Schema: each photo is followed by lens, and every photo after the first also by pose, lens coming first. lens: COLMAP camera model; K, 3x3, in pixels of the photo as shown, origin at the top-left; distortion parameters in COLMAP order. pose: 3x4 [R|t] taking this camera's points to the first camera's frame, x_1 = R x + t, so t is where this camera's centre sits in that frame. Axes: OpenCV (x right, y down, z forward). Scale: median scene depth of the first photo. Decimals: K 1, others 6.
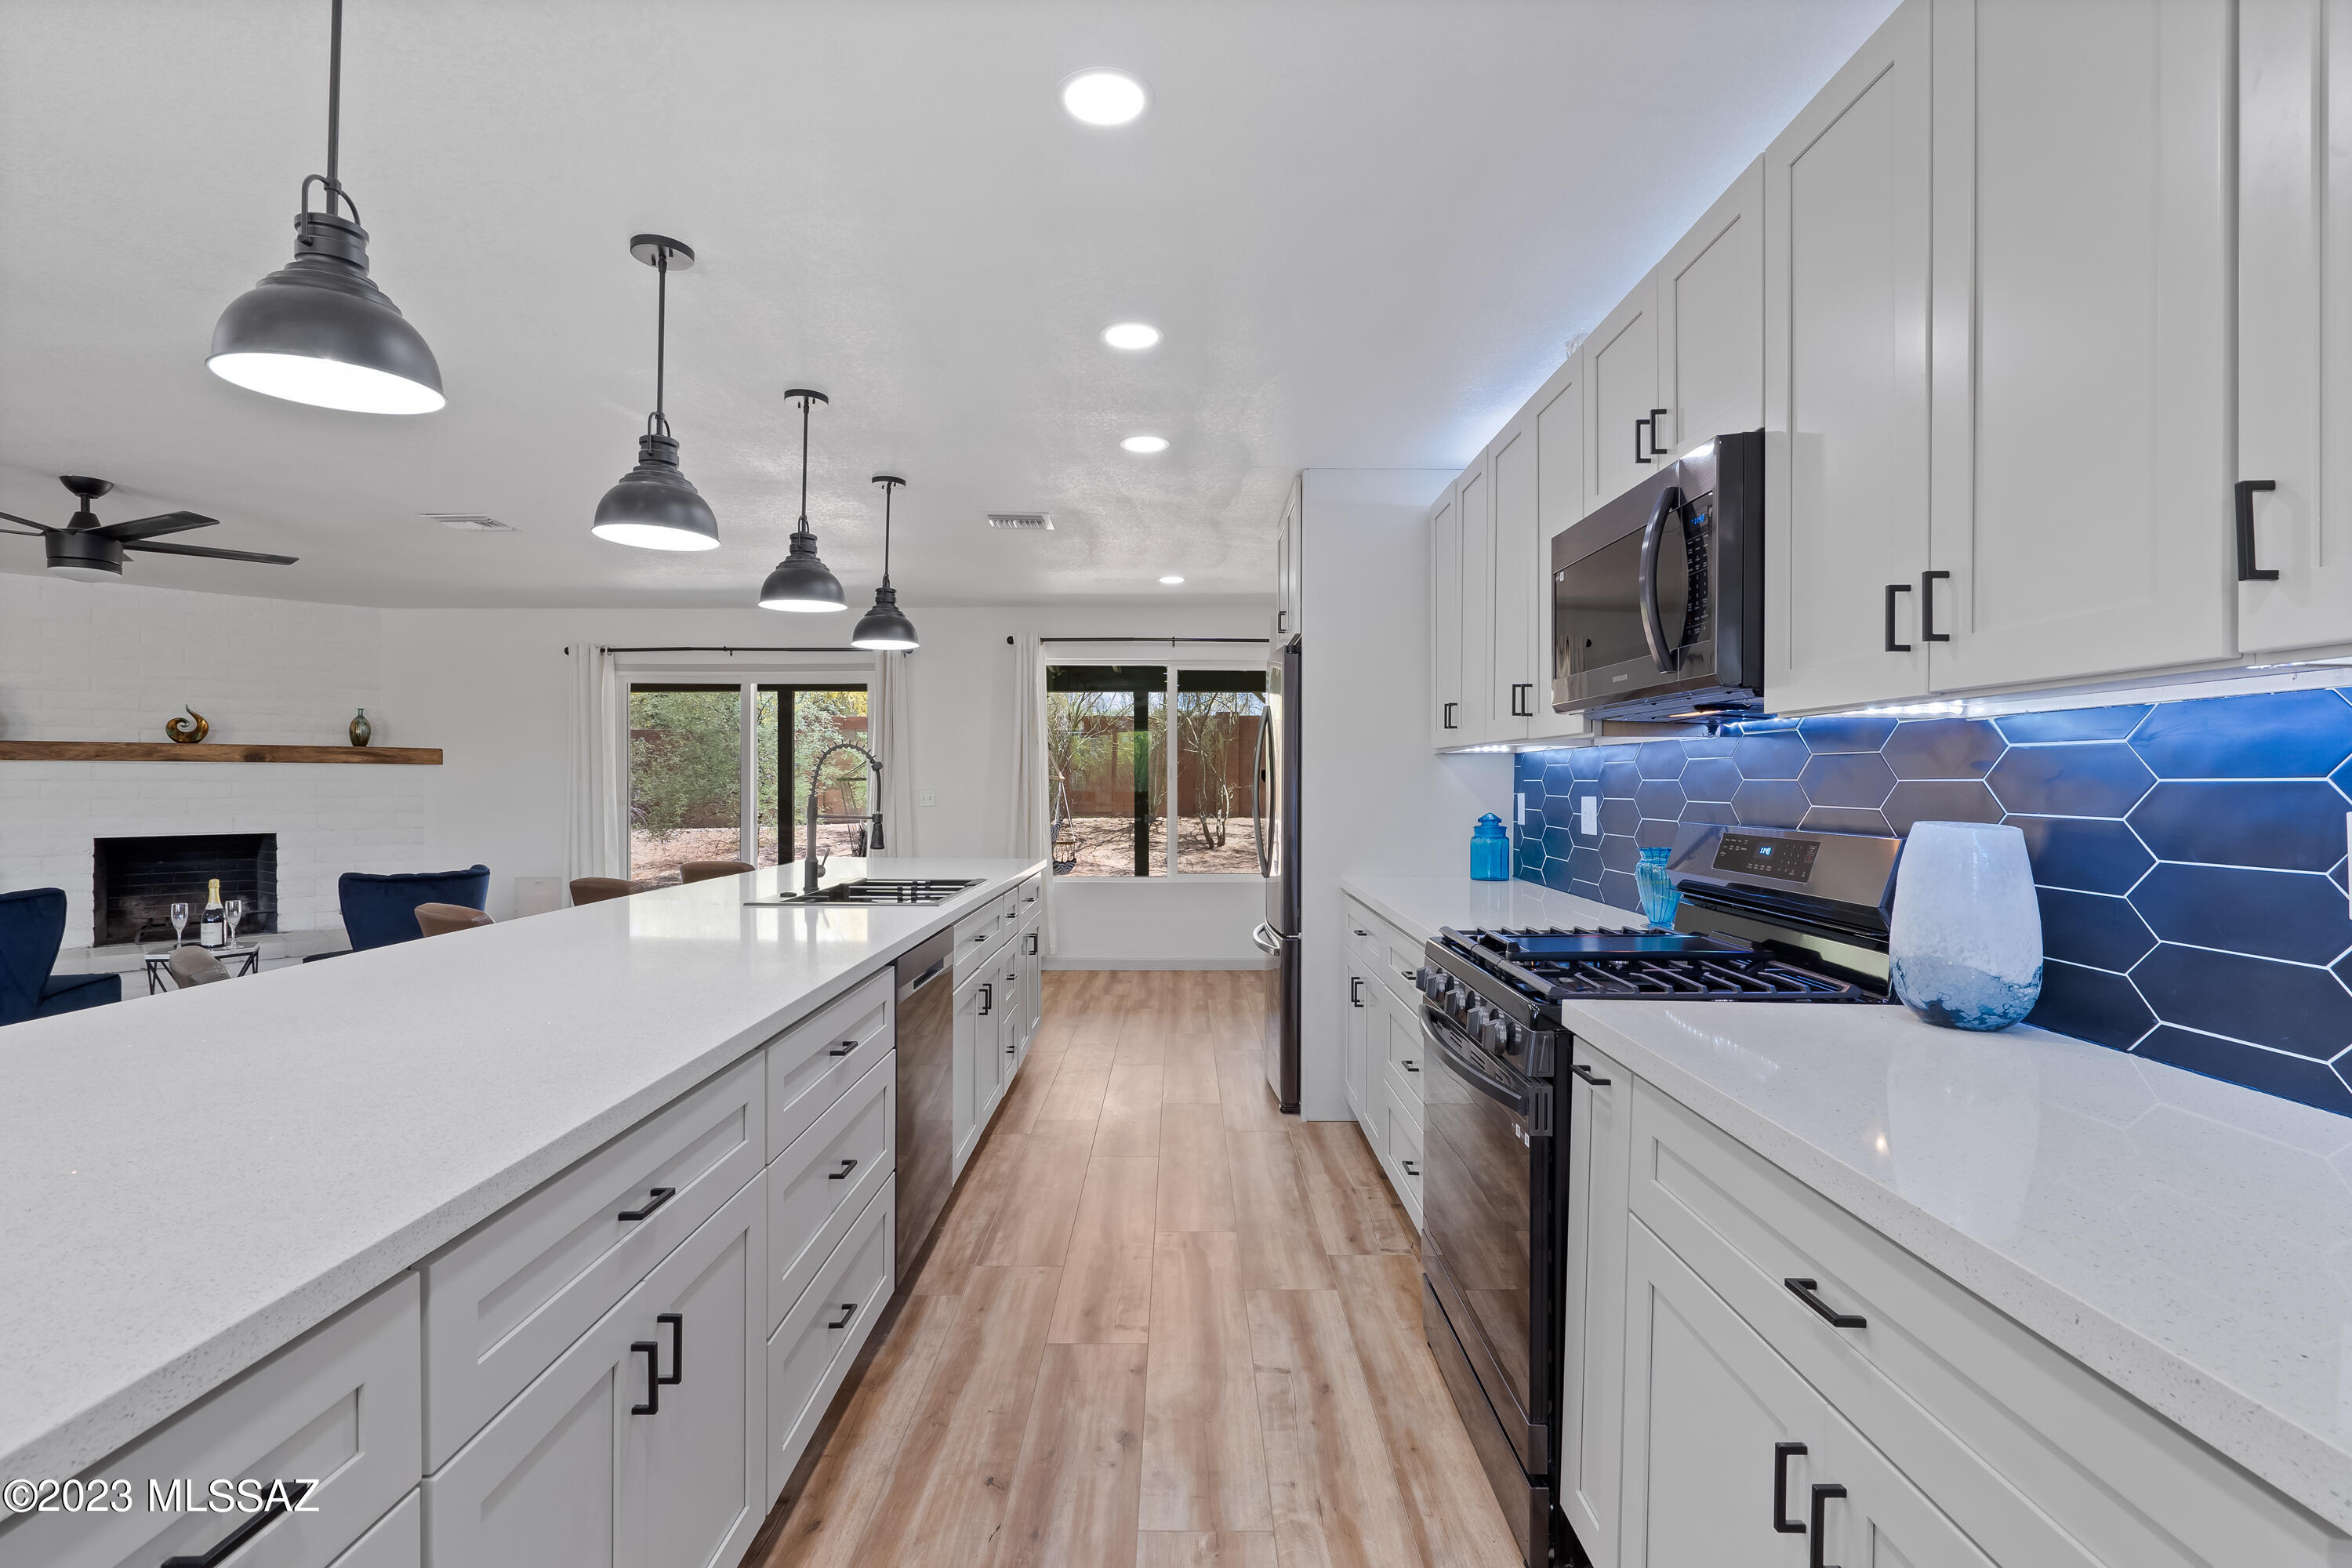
lens RADIAL K [[1097.3, 0, 1180.4], [0, 1097.3, 783.9], [0, 0, 1]] dist [-0.001668, 0.000399]
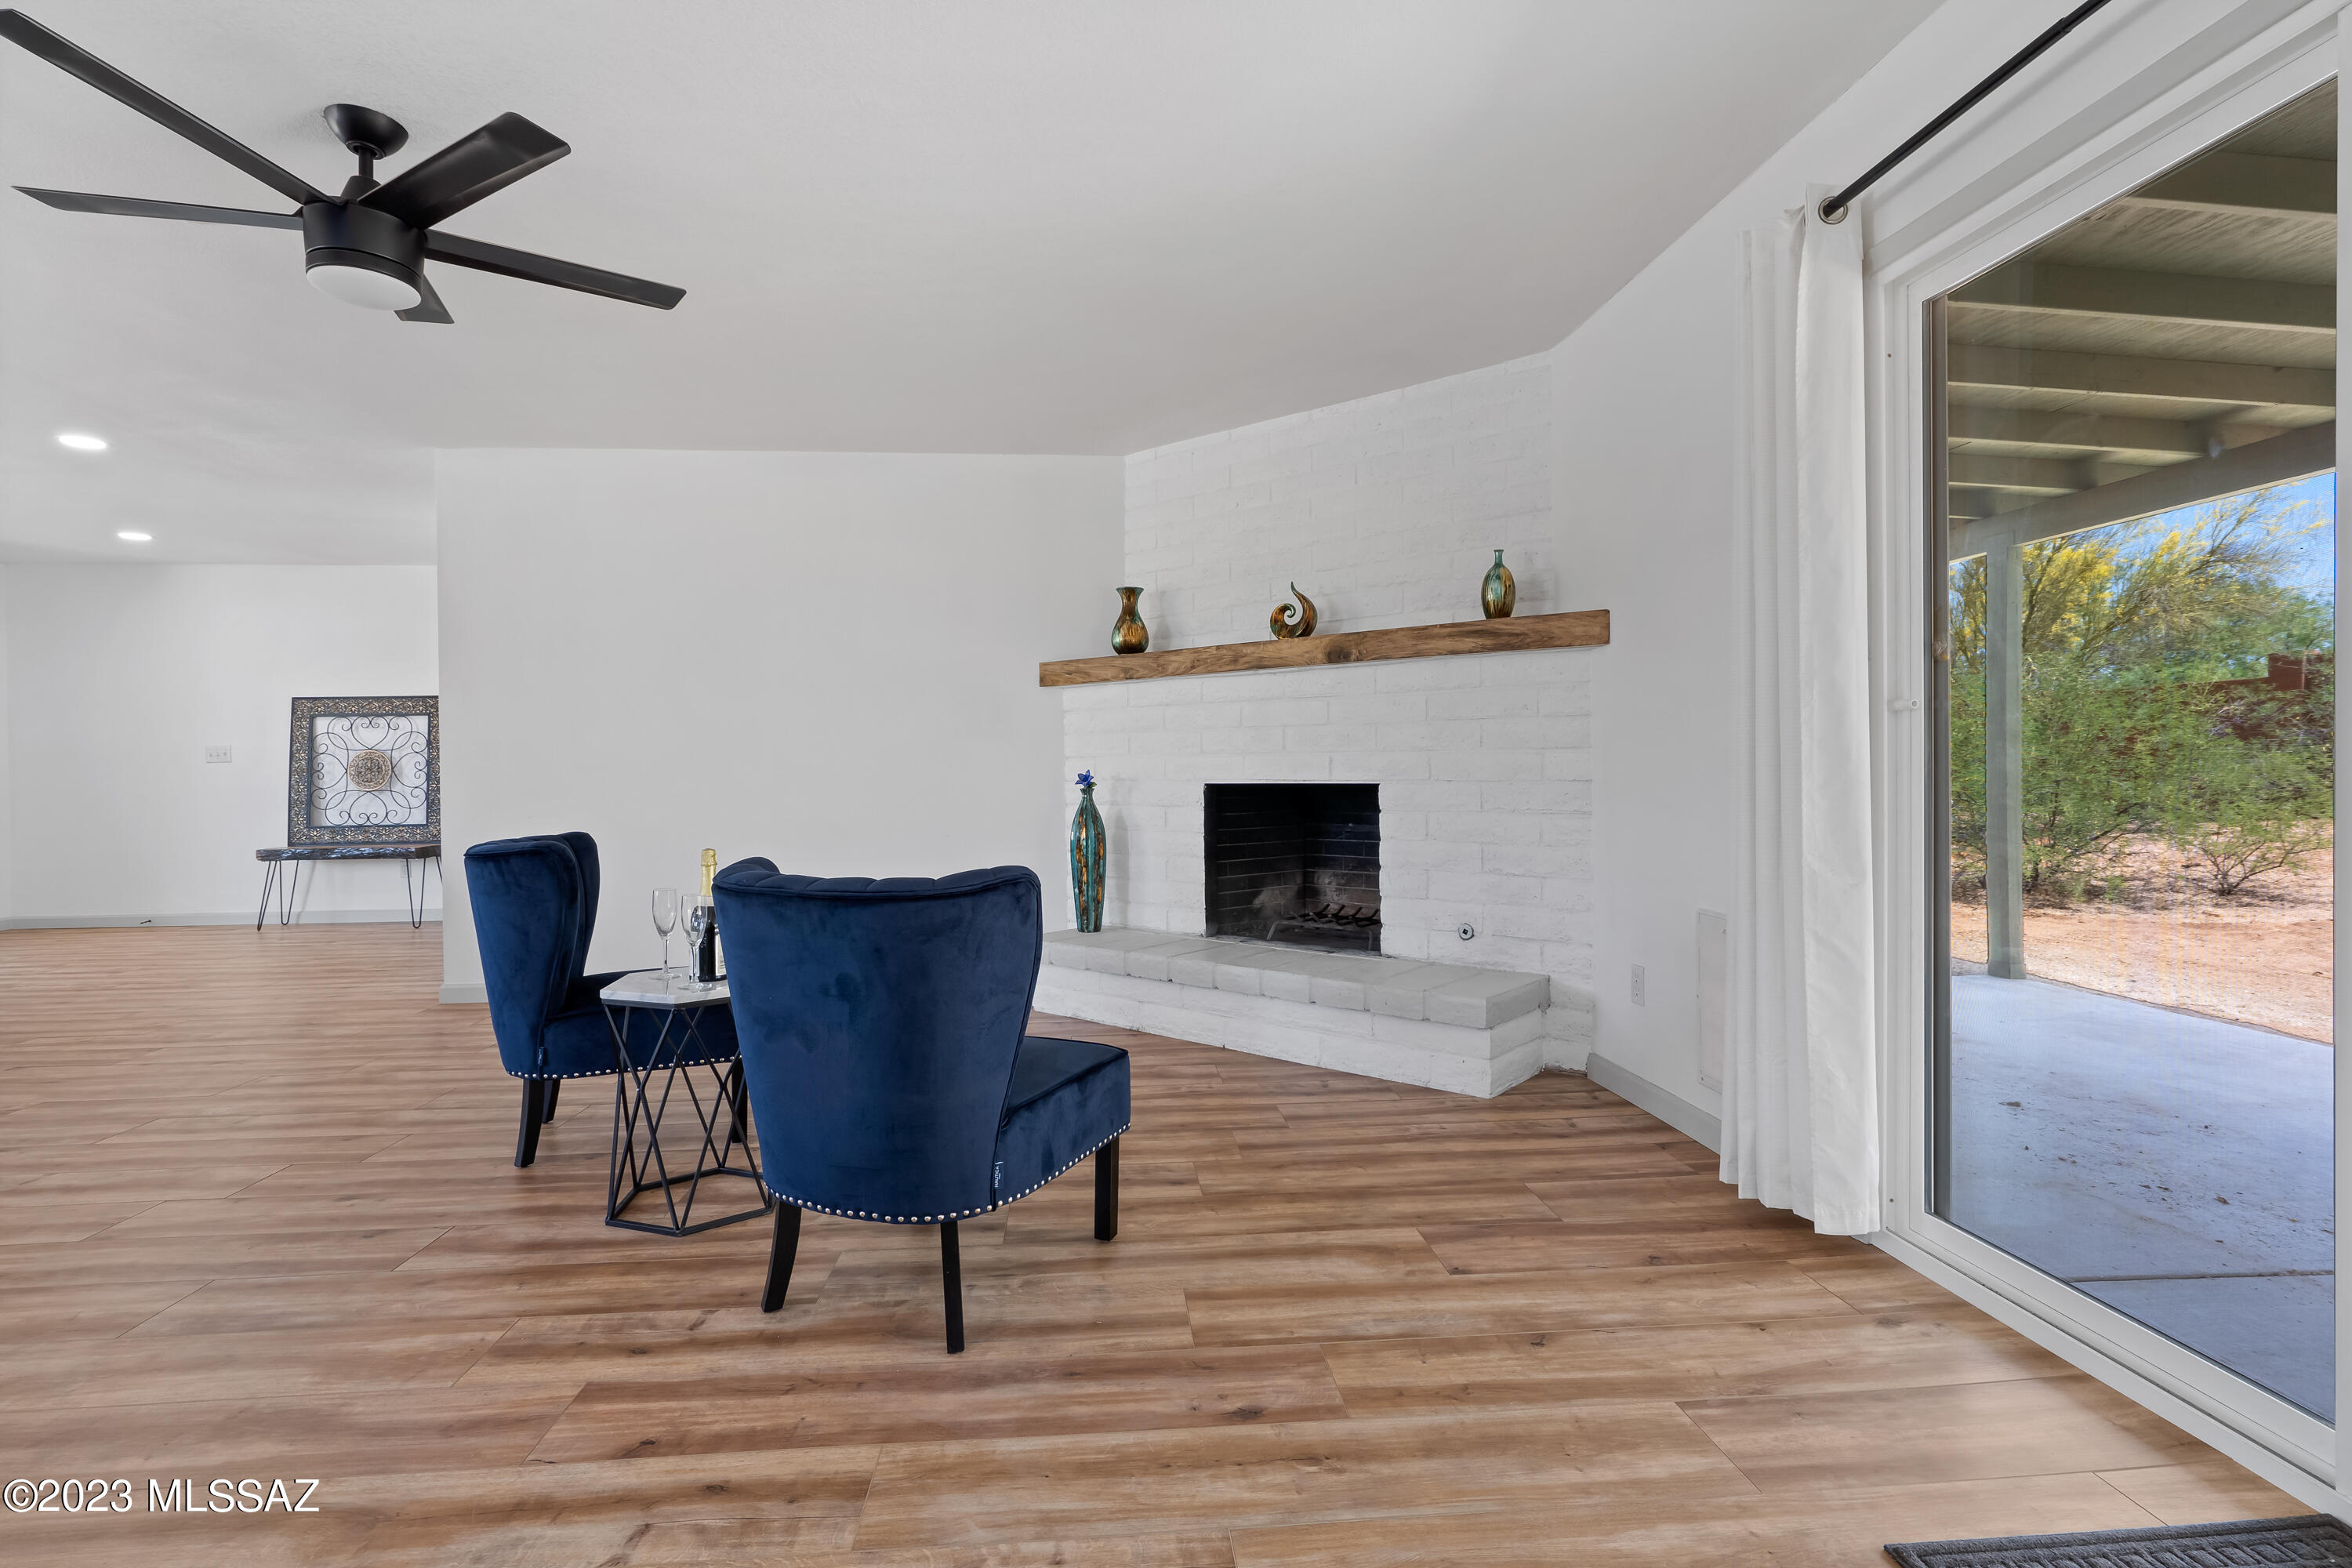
lens RADIAL K [[1097.3, 0, 1162.4], [0, 1097.3, 778.9], [0, 0, 1]] dist [-0.001668, 0.000399]
pose [[0.068032, 0.011230, -0.997620, -0.260608], [0.002923, 0.999930, 0.011456, 0.036228], [0.997679, -0.003695, 0.067995, 0.873586]]
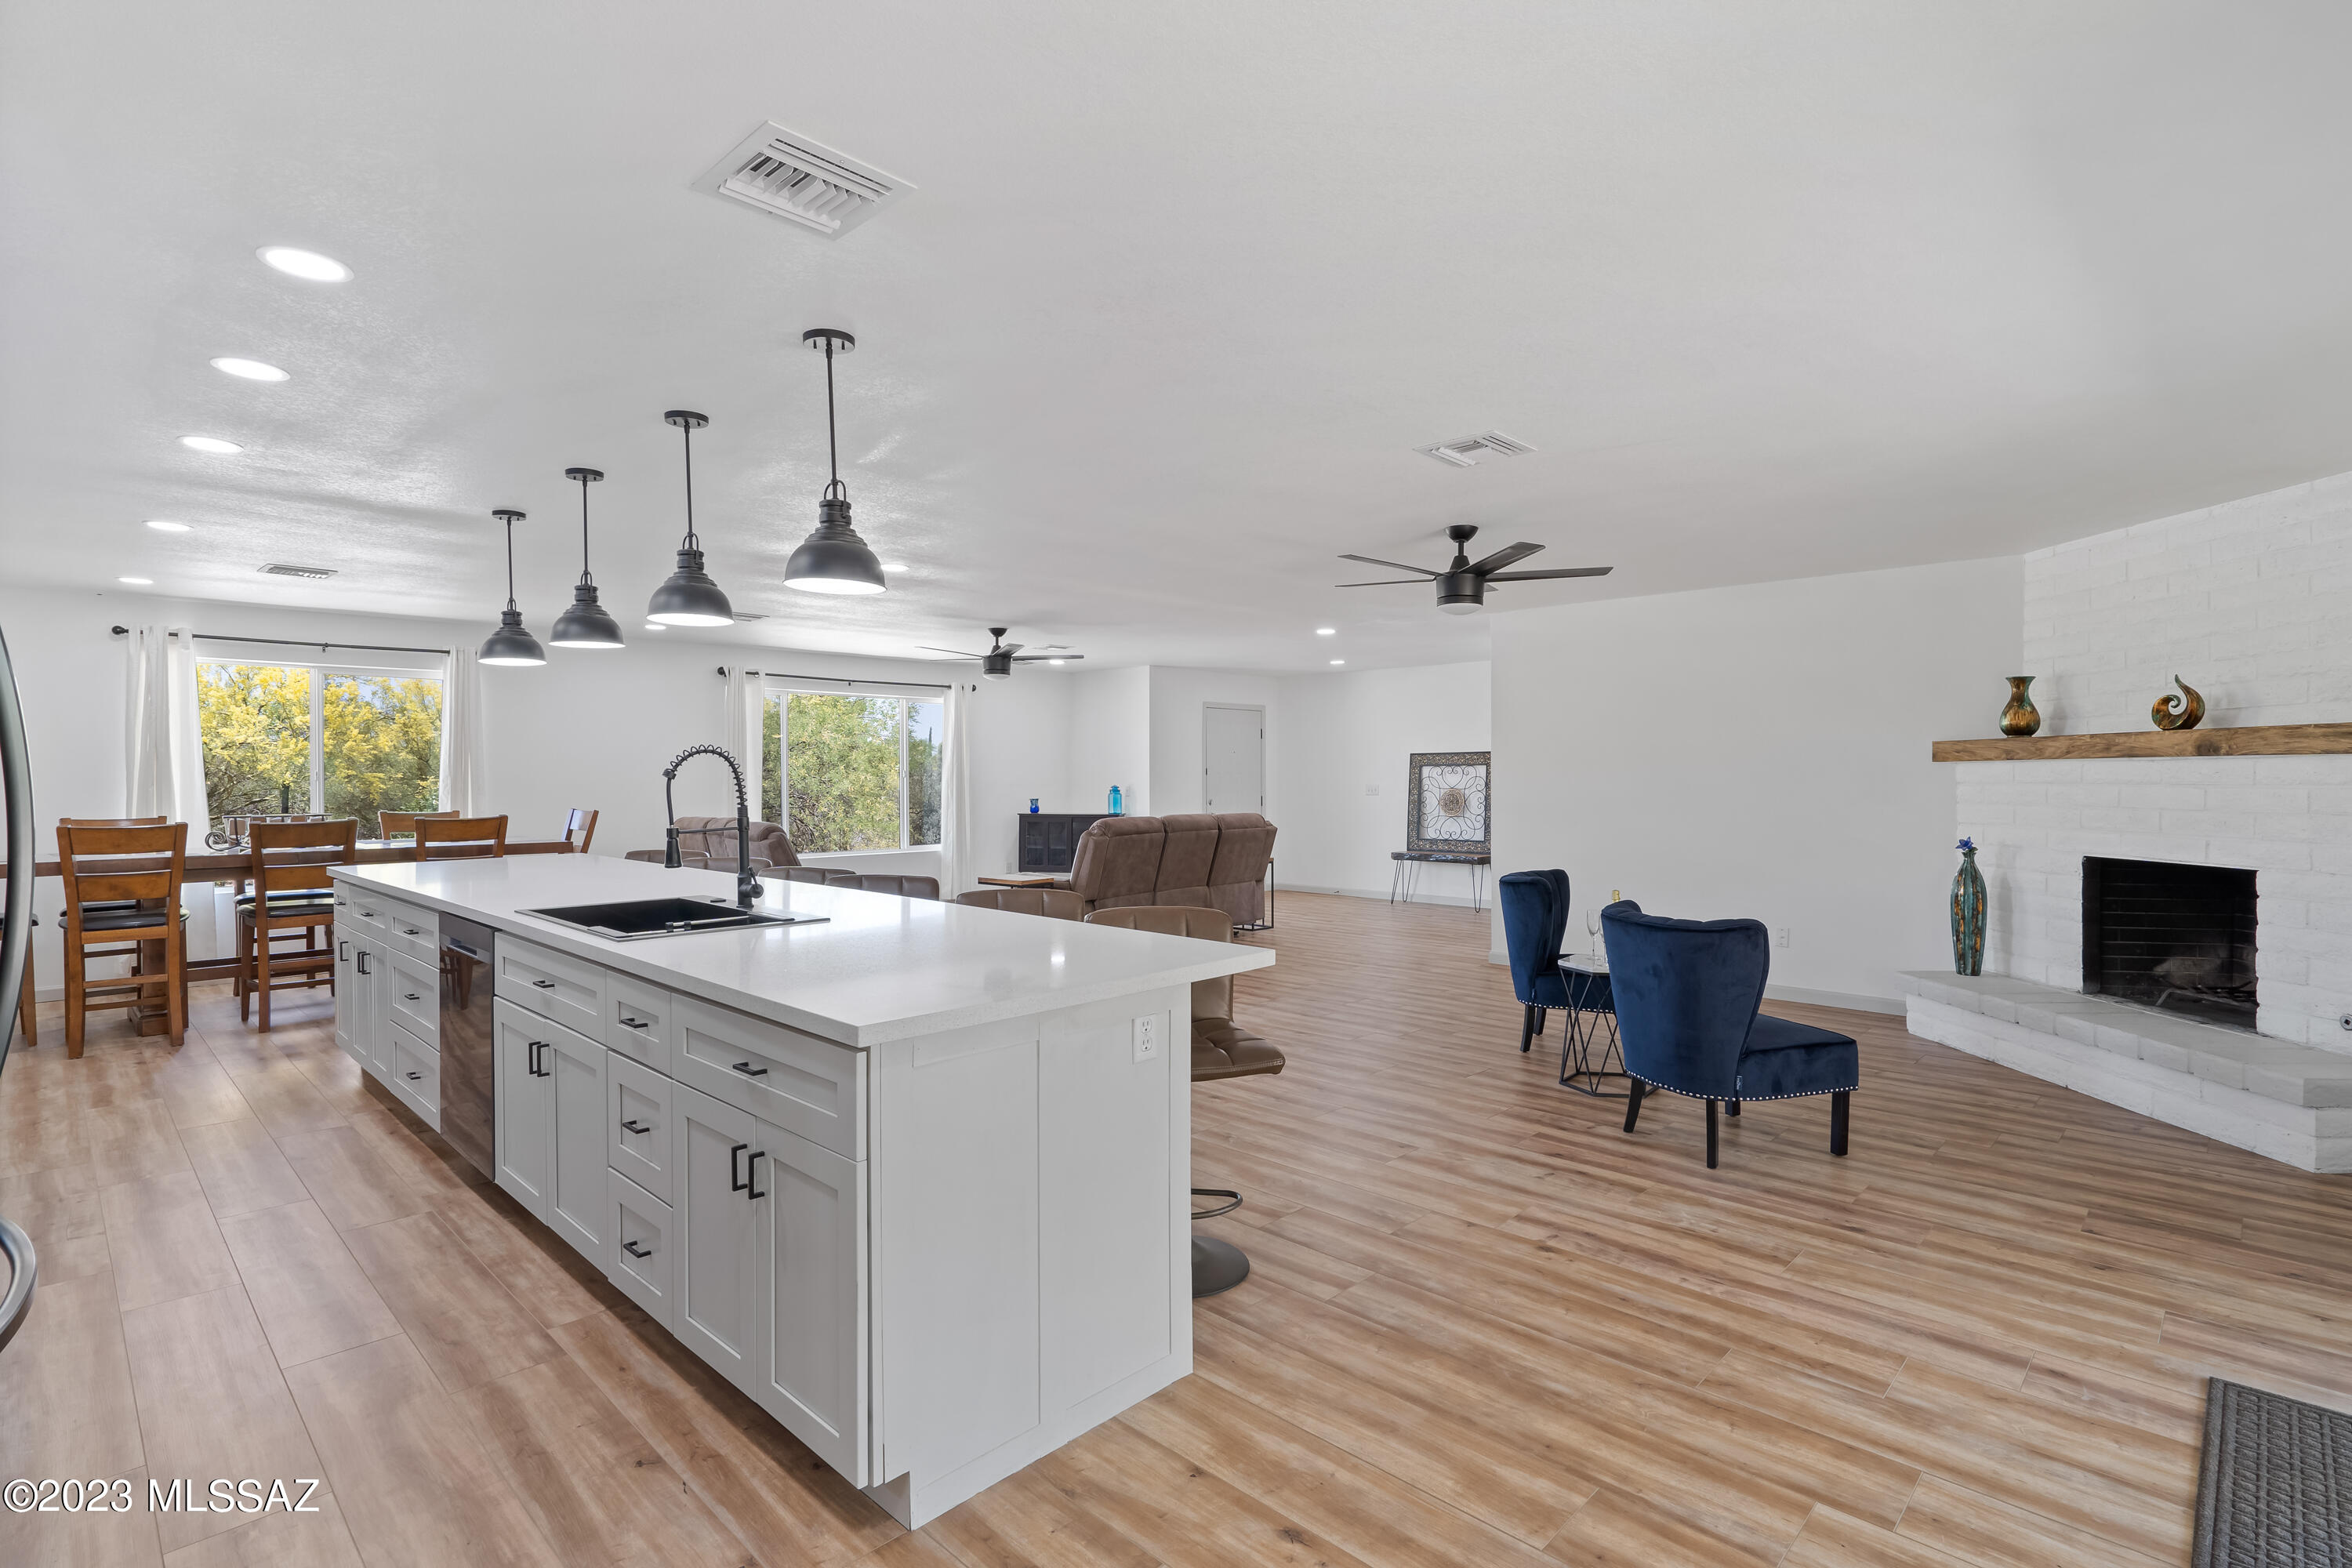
lens RADIAL K [[1127.4, 0, 1199.4], [0, 1127.4, 788.3], [0, 0, 1]] dist [0.003916, 0.000303]
pose [[-0.698302, 0.013666, -0.715672, 0.041727], [0.000550, 0.999828, 0.018555, -0.013880], [0.715803, 0.012563, -0.698190, 1.051749]]
